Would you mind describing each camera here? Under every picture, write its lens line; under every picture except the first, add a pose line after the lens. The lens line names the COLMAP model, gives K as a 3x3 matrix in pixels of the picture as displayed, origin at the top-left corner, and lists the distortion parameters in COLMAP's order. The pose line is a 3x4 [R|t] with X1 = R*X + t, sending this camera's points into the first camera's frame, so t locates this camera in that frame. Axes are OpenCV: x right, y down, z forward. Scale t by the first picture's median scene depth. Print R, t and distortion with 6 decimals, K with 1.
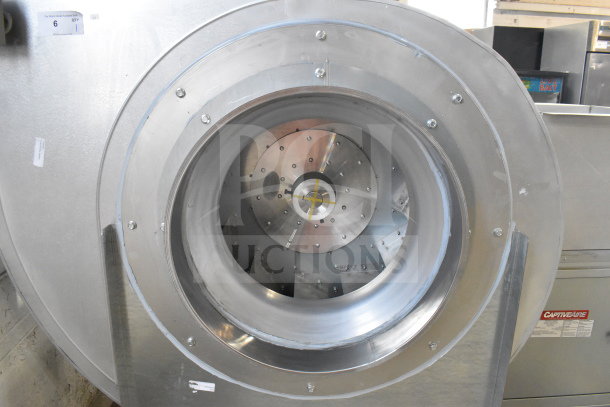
lens RADIAL K [[468.6, 0, 305.0], [0, 468.6, 203.5], [0, 0, 1]] dist [-0.087505, 0.003858]
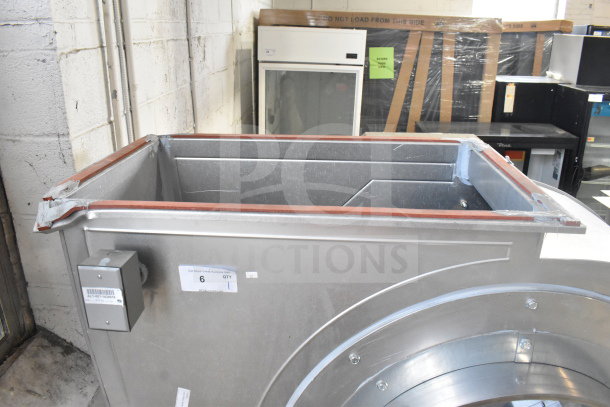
lens RADIAL K [[468.6, 0, 305.0], [0, 468.6, 203.5], [0, 0, 1]] dist [-0.087505, 0.003858]
pose [[0.997488, 0.009008, -0.070261, -0.261514], [-0.002691, 0.995984, 0.089492, -0.509577], [0.070785, -0.089078, 0.993506, 0.156069]]
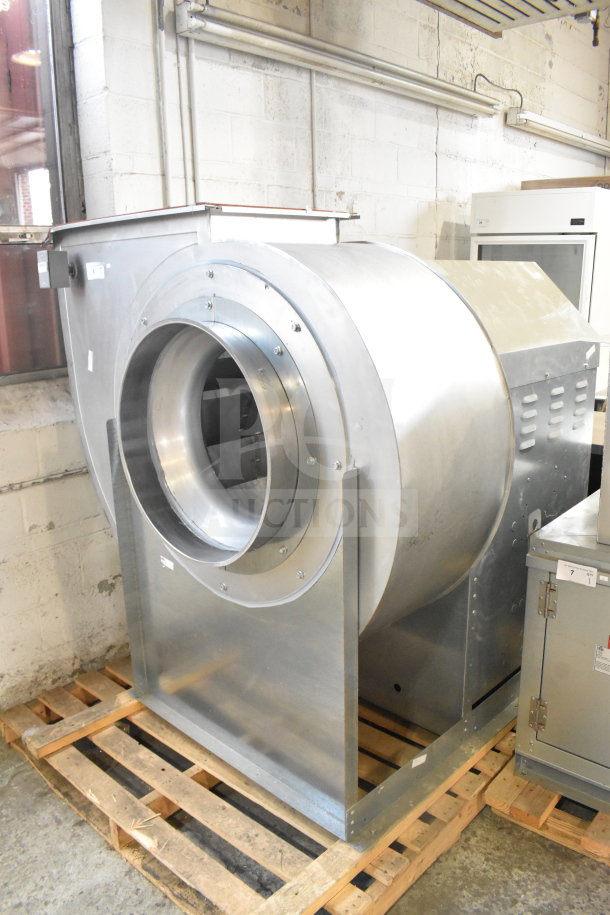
lens RADIAL K [[702.8, 0, 305.0], [0, 702.8, 457.5], [0, 0, 1]] dist [-0.087505, 0.003858]
pose [[0.734072, 0.137837, -0.664936, 1.232633], [-0.141218, 0.988762, 0.049062, -0.014750], [0.664226, 0.057886, 0.745287, -0.136816]]
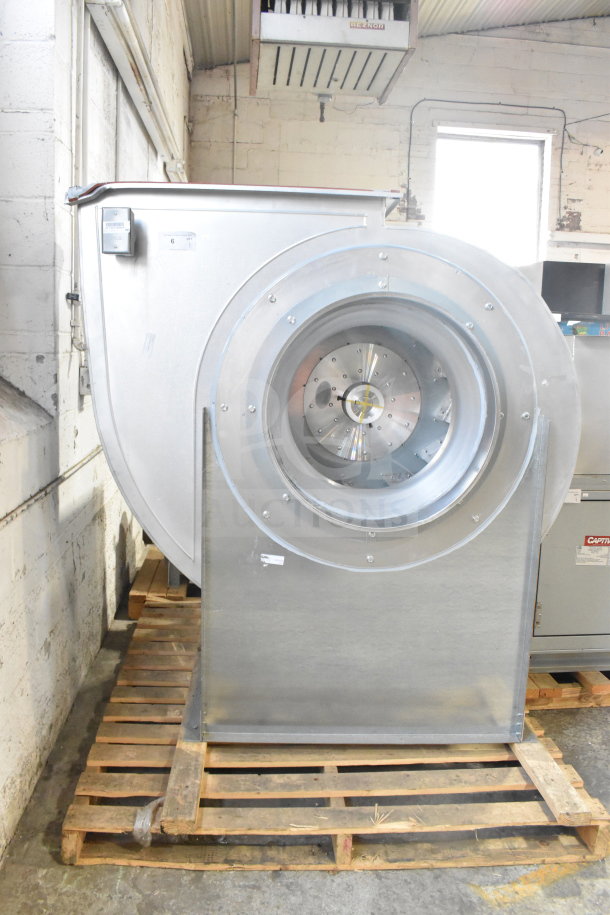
lens RADIAL K [[702.8, 0, 305.0], [0, 702.8, 457.5], [0, 0, 1]] dist [-0.087505, 0.003858]
pose [[0.999319, 0.003121, 0.036764, -0.210613], [0.000395, 0.995453, -0.095253, 0.317112], [-0.036895, 0.095203, 0.994774, -0.725237]]
